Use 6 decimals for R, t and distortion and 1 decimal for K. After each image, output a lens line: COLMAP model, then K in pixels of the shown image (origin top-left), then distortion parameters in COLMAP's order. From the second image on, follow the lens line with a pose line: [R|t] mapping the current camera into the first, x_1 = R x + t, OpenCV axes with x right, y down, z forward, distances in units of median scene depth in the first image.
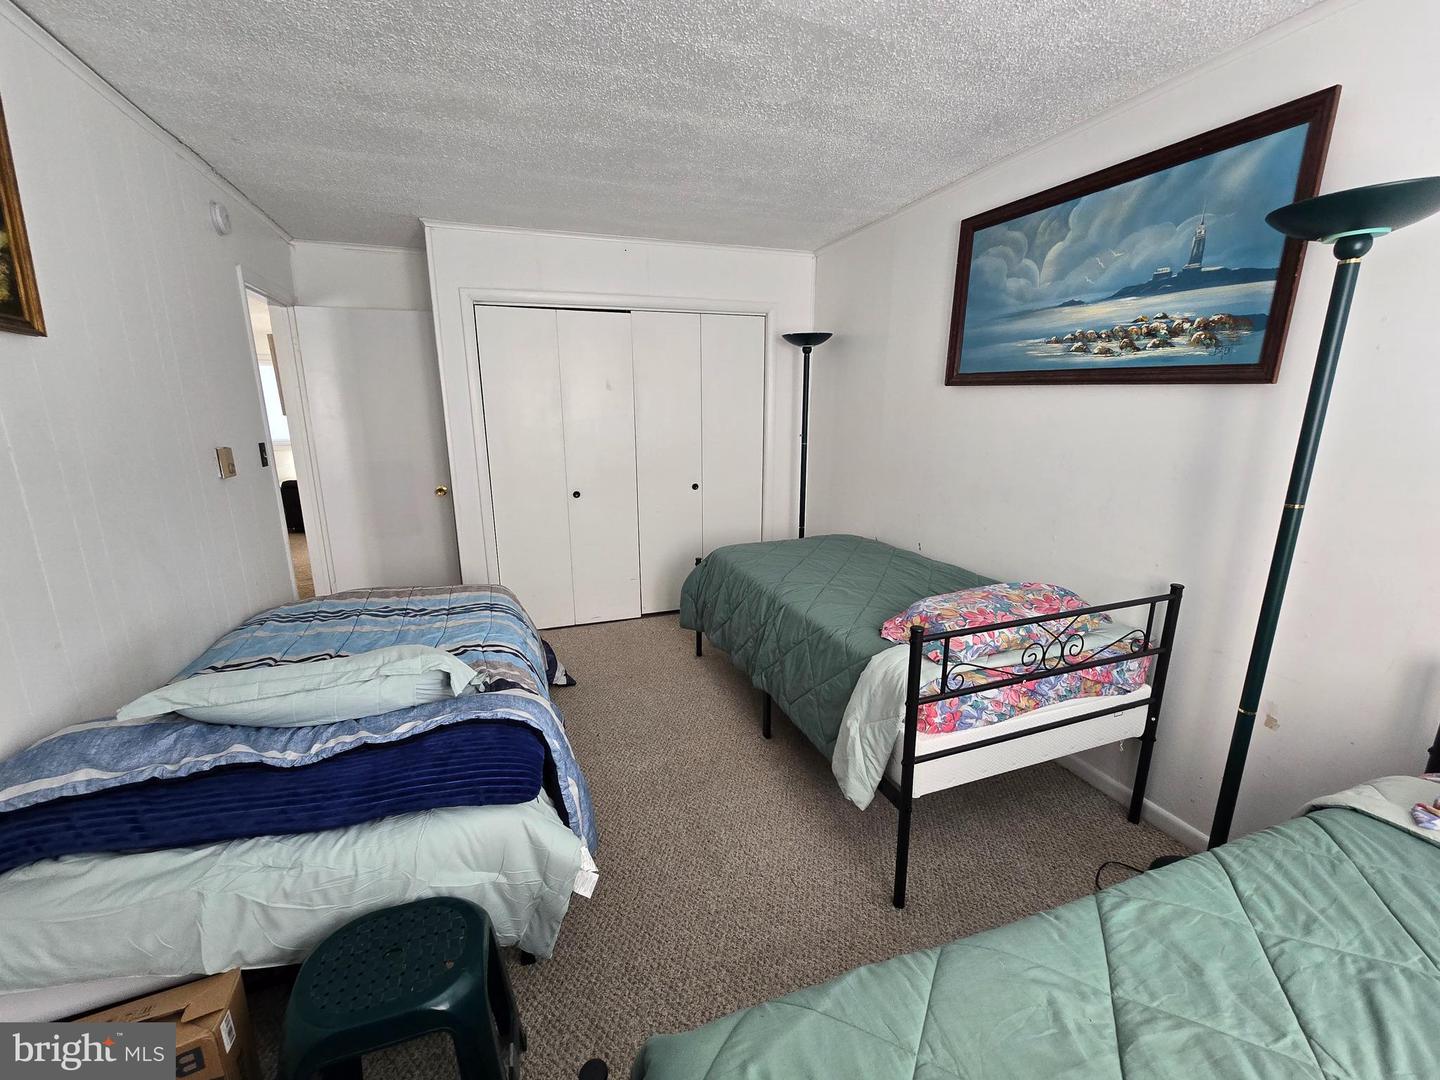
lens RADIAL K [[582.0, 0, 681.0], [0, 582.0, 525.7], [0, 0, 1]] dist [0.001155, -0.000645]
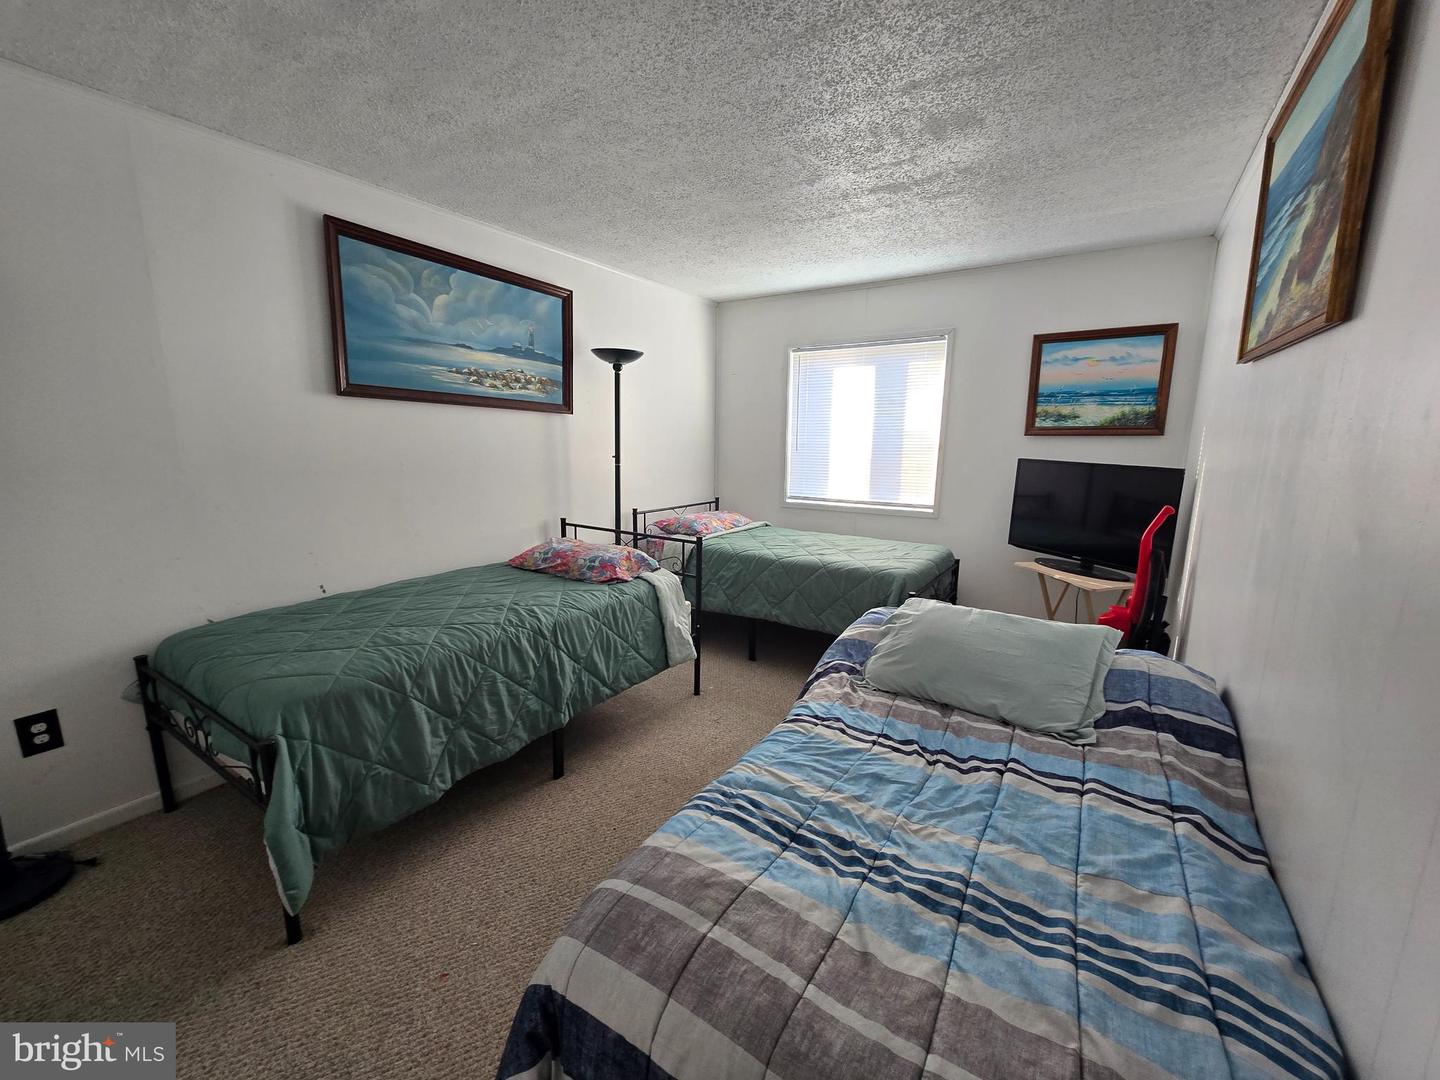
lens RADIAL K [[582.0, 0, 726.9], [0, 582.0, 539.0], [0, 0, 1]] dist [0.001155, -0.000645]
pose [[-0.627231, -0.119793, 0.769565, -0.824305], [0.165972, 0.944844, 0.282353, -0.242331], [-0.760943, 0.304826, -0.572753, 1.468932]]
